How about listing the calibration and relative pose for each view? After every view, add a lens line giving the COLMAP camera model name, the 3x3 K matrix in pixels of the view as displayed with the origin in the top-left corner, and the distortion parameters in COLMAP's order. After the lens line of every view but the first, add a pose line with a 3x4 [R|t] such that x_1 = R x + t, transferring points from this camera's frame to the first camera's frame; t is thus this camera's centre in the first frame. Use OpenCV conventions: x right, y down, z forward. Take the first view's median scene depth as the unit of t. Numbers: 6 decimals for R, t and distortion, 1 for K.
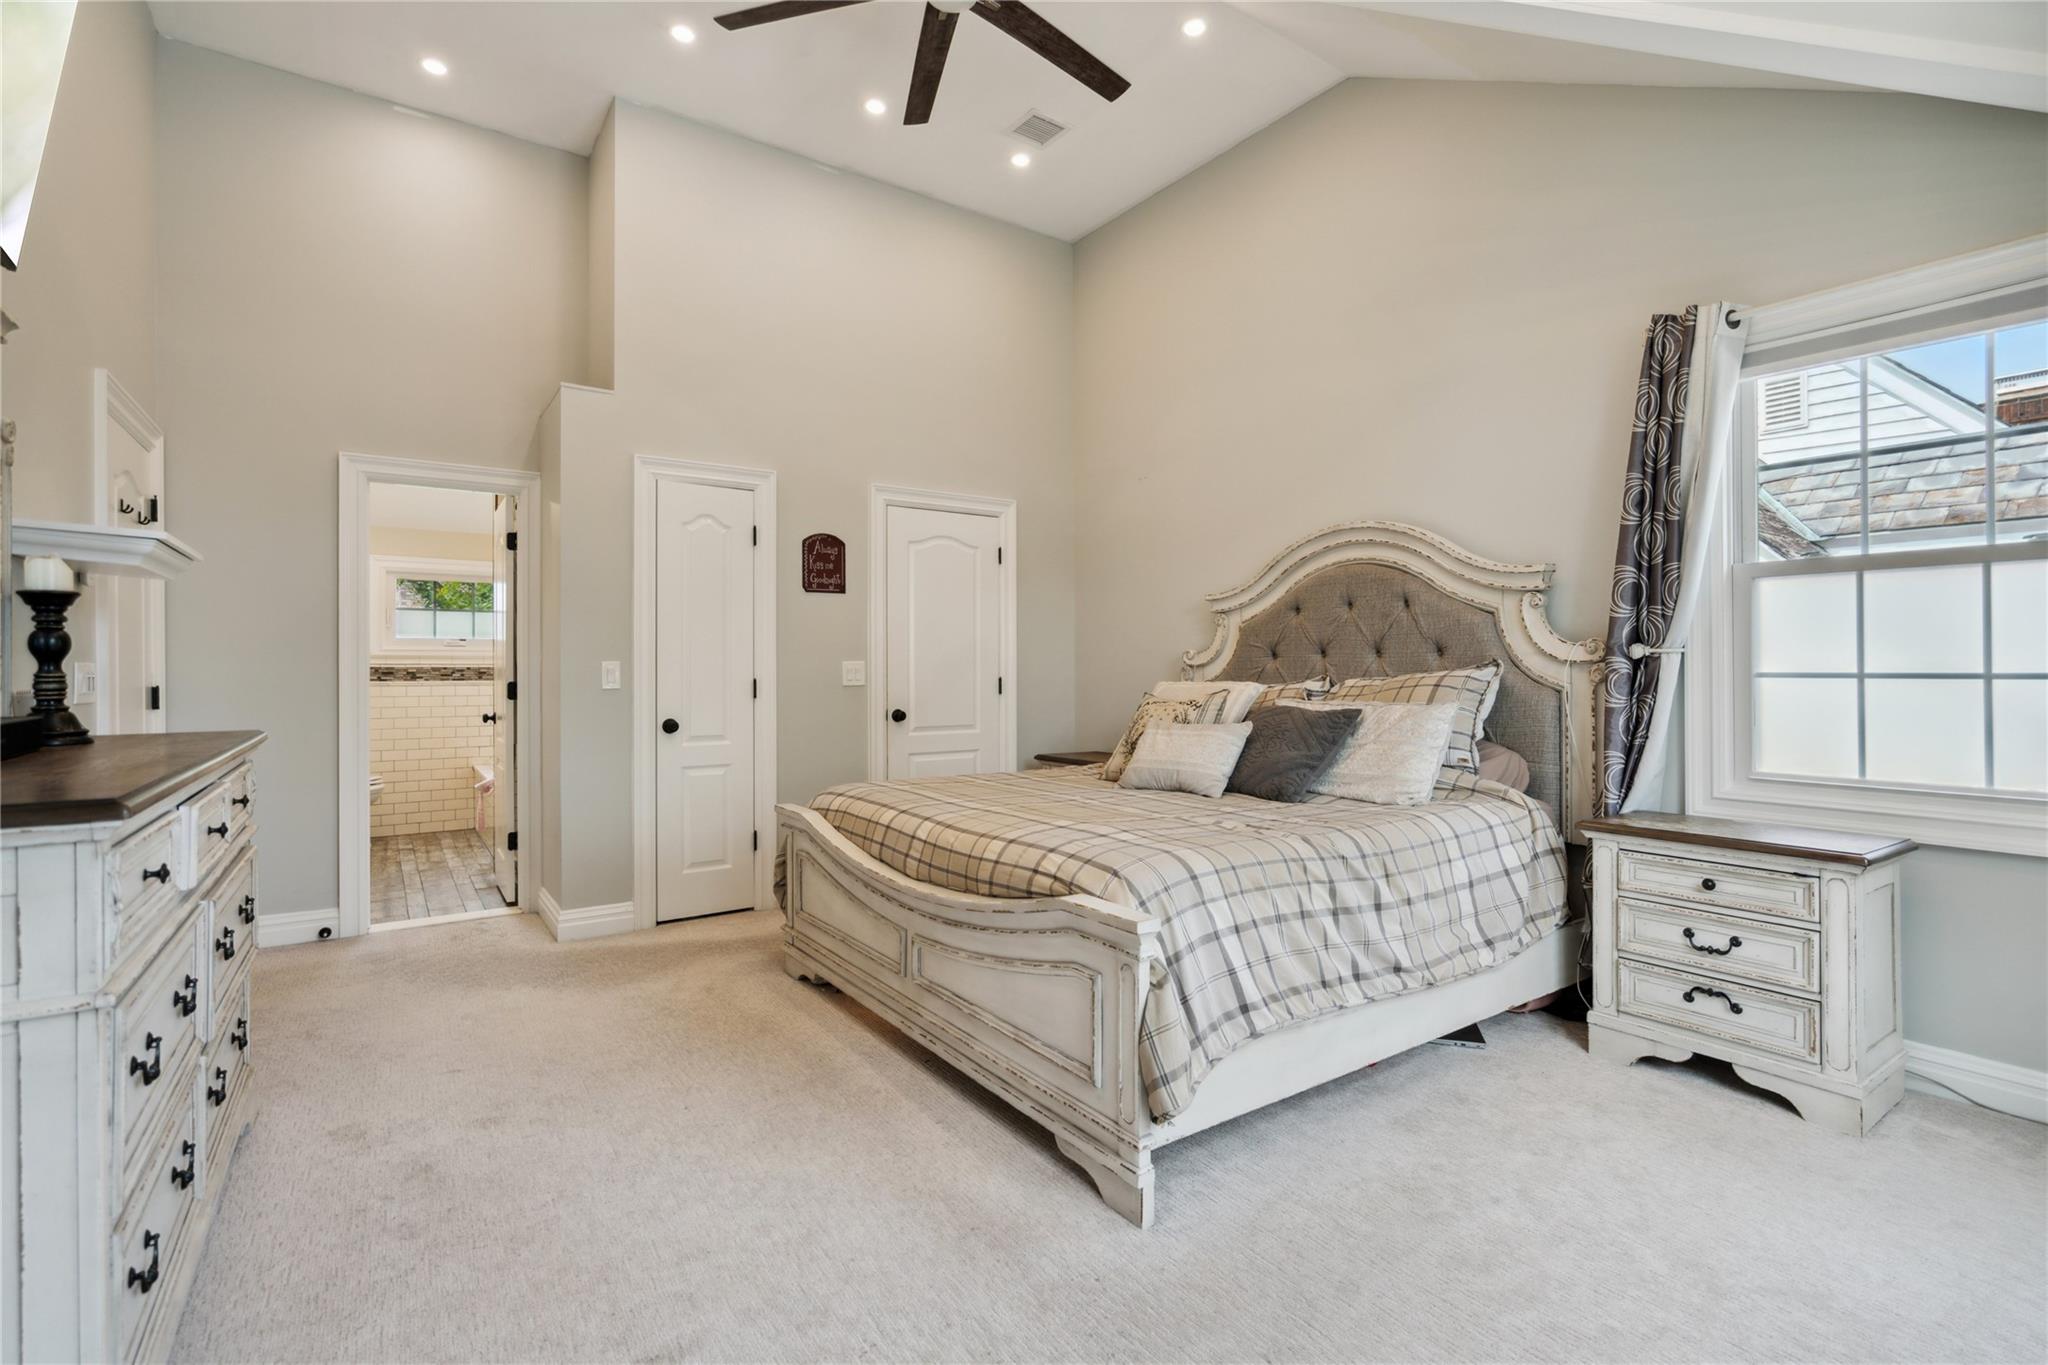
lens RADIAL K [[942.1, 0, 1027.7], [0, 942.1, 655.4], [0, 0, 1]] dist [-0.008888, 0.003165]
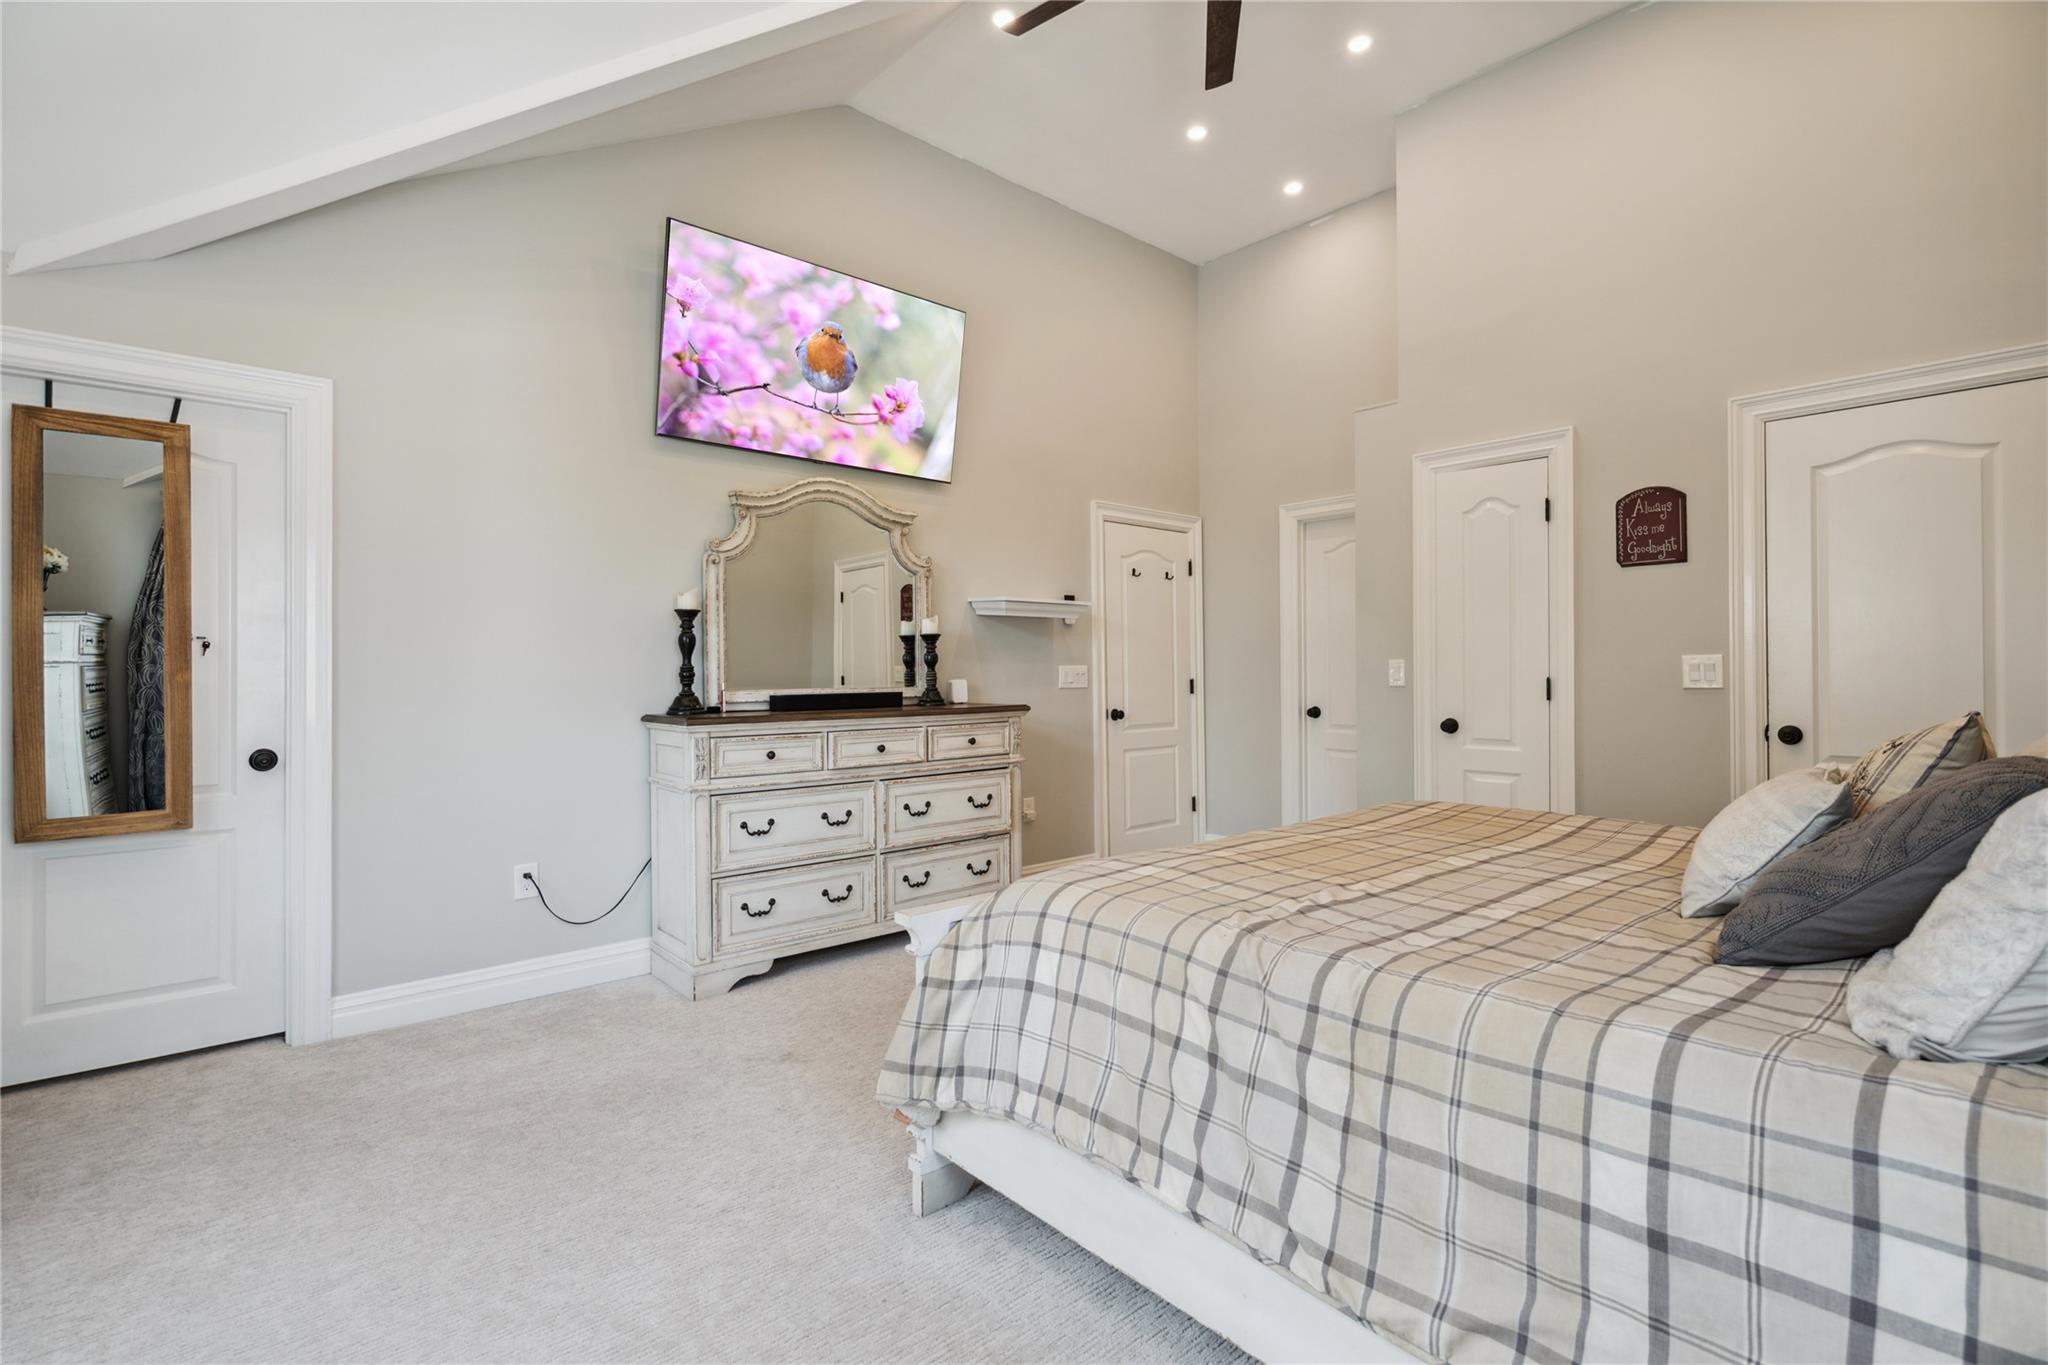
lens RADIAL K [[942.1, 0, 1012.5], [0, 942.1, 653.7], [0, 0, 1]] dist [-0.008888, 0.003165]
pose [[0.092348, -0.014466, -0.995622, 0.968697], [0.020924, 0.999702, -0.012585, 0.006767], [0.995507, -0.019670, 0.092624, 0.830851]]
